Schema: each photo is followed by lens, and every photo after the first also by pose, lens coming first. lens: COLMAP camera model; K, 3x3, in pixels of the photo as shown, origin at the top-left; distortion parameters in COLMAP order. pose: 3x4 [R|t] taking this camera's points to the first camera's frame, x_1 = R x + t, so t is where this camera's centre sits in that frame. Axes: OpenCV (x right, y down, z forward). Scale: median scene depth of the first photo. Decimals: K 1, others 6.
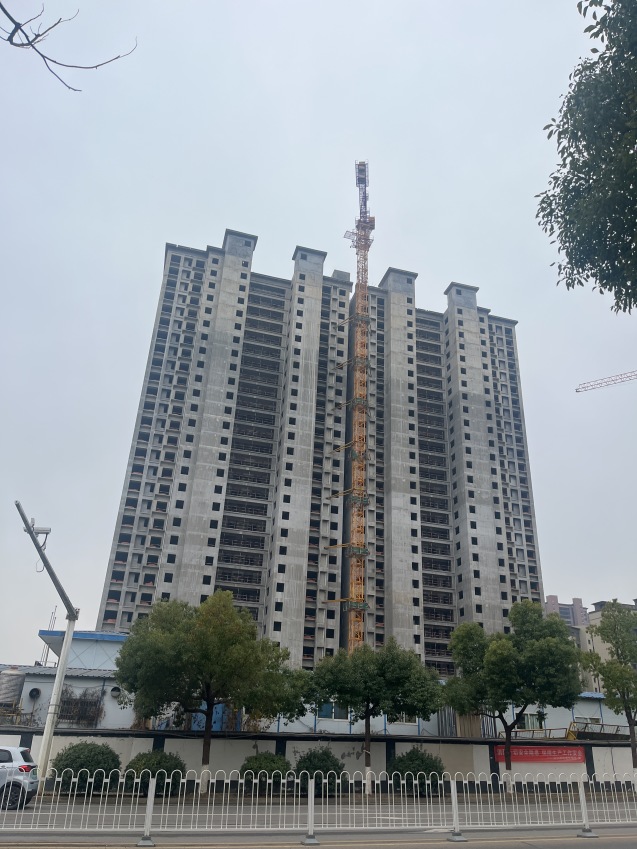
lens RADIAL K [[641.7, 0, 322.8], [0, 641.7, 435.7], [0, 0, 1]] dist [0.063997, -0.086727]
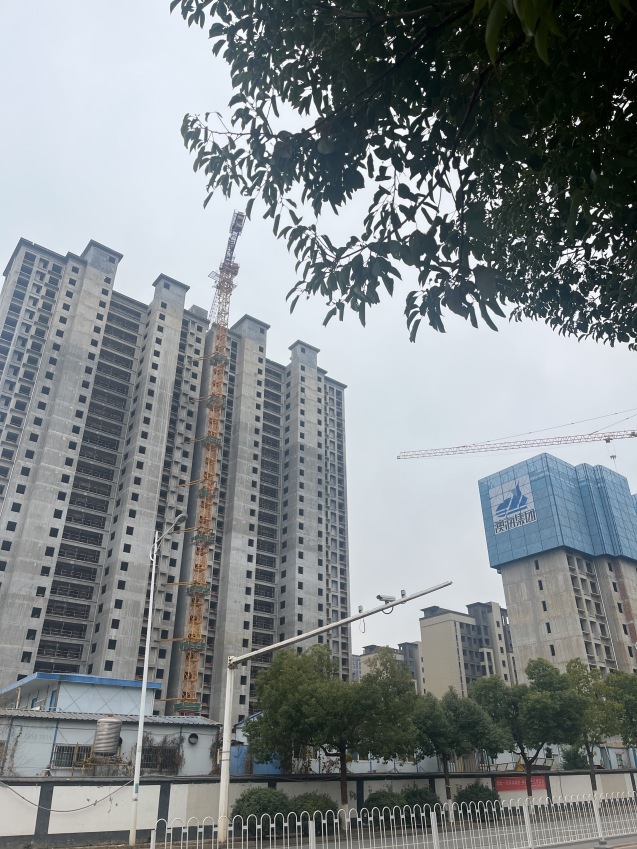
lens RADIAL K [[641.7, 0, 322.8], [0, 641.7, 428.7], [0, 0, 1]] dist [0.063997, -0.086727]
pose [[0.922528, 0.149998, 0.355588, -0.146530], [-0.127745, 0.988123, -0.085404, -0.006141], [-0.364175, 0.033363, 0.930733, -0.009203]]
